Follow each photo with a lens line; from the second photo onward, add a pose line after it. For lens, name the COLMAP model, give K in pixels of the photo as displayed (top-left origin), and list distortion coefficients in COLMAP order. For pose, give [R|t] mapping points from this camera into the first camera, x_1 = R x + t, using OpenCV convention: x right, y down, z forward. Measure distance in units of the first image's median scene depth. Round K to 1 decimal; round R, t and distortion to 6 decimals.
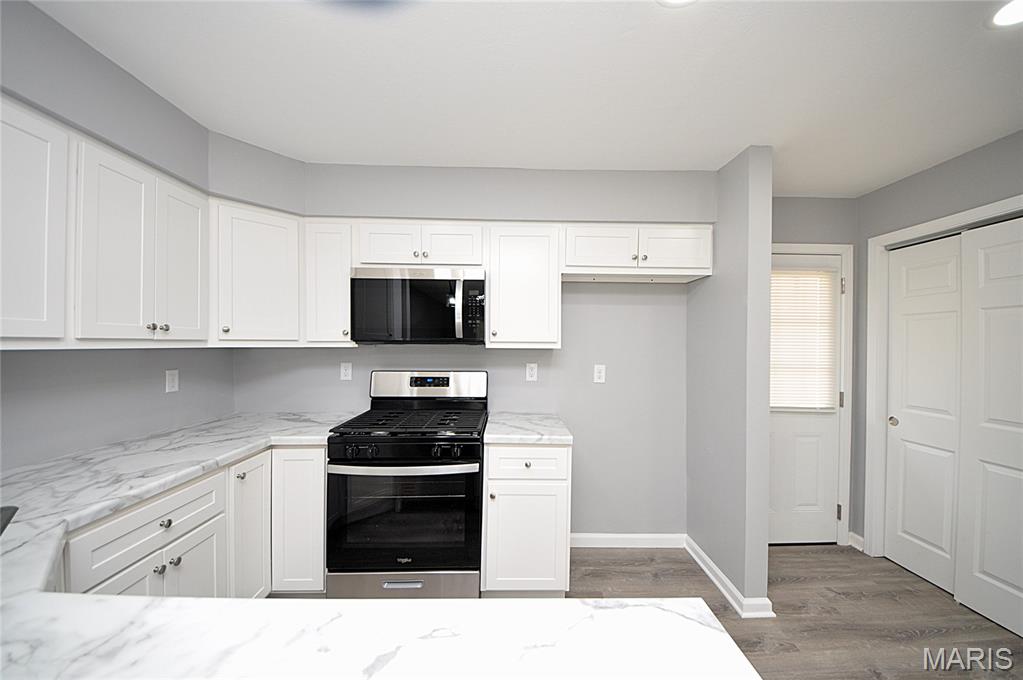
lens RADIAL K [[362.4, 0, 517.2], [0, 362.4, 343.9], [0, 0, 1]] dist [0.049356, -0.030592]
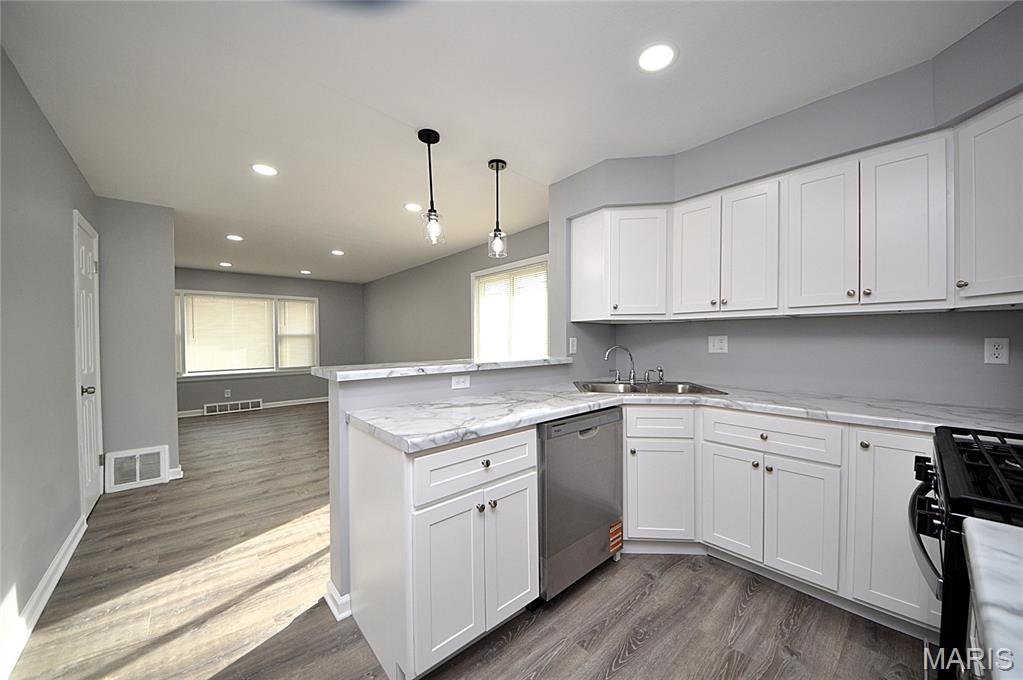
lens RADIAL K [[362.4, 0, 517.2], [0, 362.4, 343.9], [0, 0, 1]] dist [0.049356, -0.030592]
pose [[-0.763753, 0.005392, -0.645486, 0.387220], [-0.001001, 0.999954, 0.009537, 0.071216], [0.645508, 0.007930, -0.763712, 0.848032]]
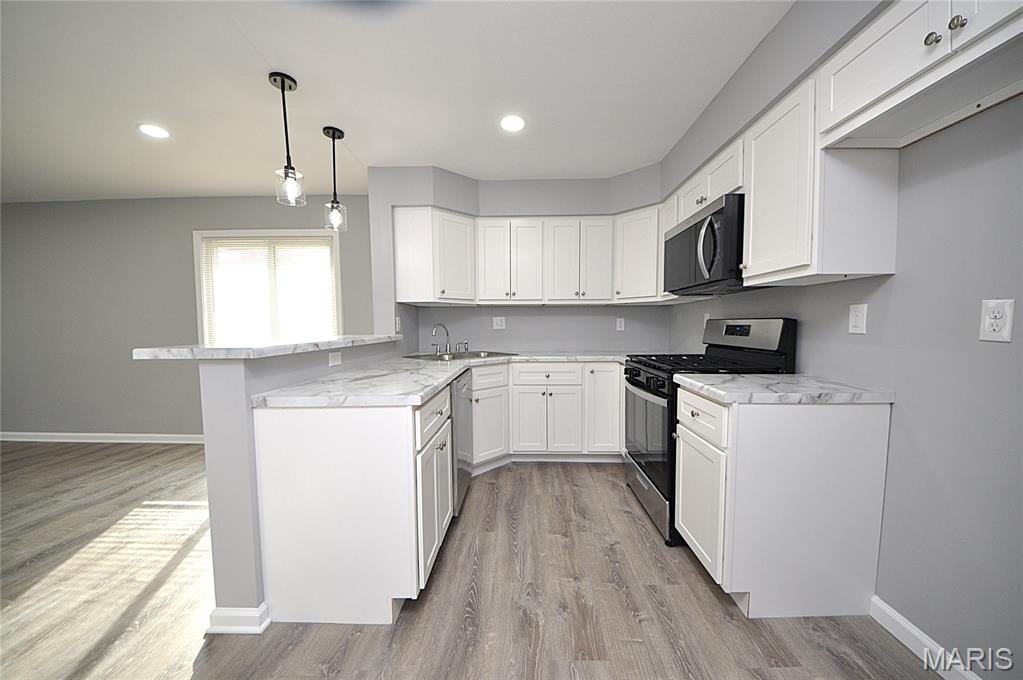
lens RADIAL K [[362.4, 0, 517.2], [0, 362.4, 343.9], [0, 0, 1]] dist [0.049356, -0.030592]
pose [[-0.045546, 0.046315, -0.997888, 0.786616], [0.004716, 0.998924, 0.046147, 0.102013], [0.998951, -0.002604, -0.045716, 0.529725]]
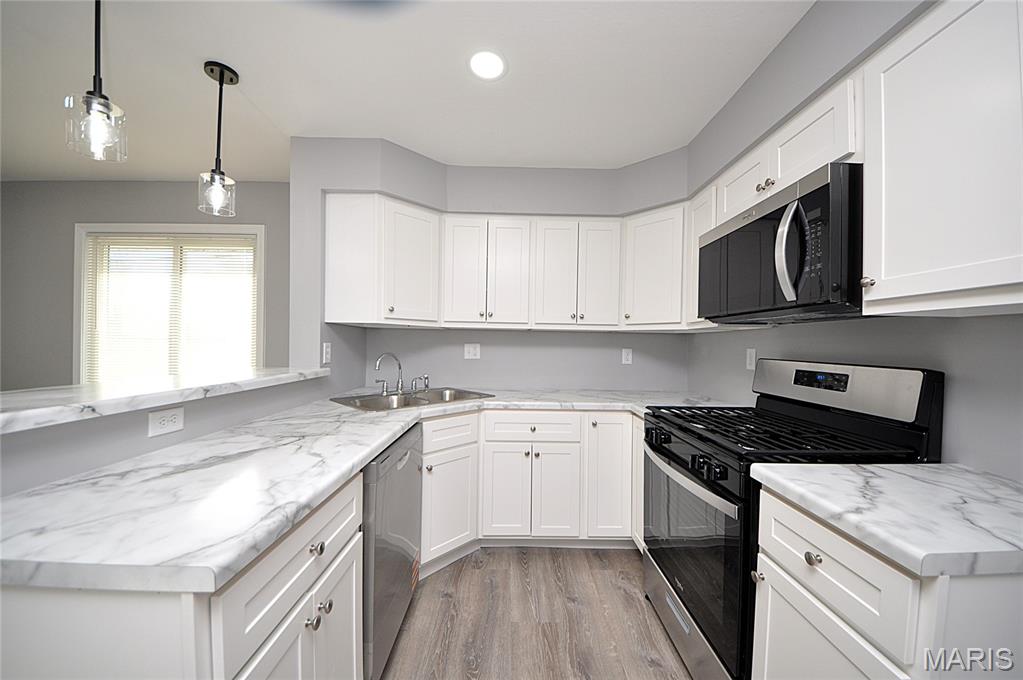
lens RADIAL K [[362.4, 0, 517.2], [0, 362.4, 343.9], [0, 0, 1]] dist [0.049356, -0.030592]
pose [[-0.010699, -0.004342, -0.999933, 0.421617], [-0.016657, 0.999853, -0.004163, 0.060117], [0.999804, 0.016612, -0.010769, 0.544293]]
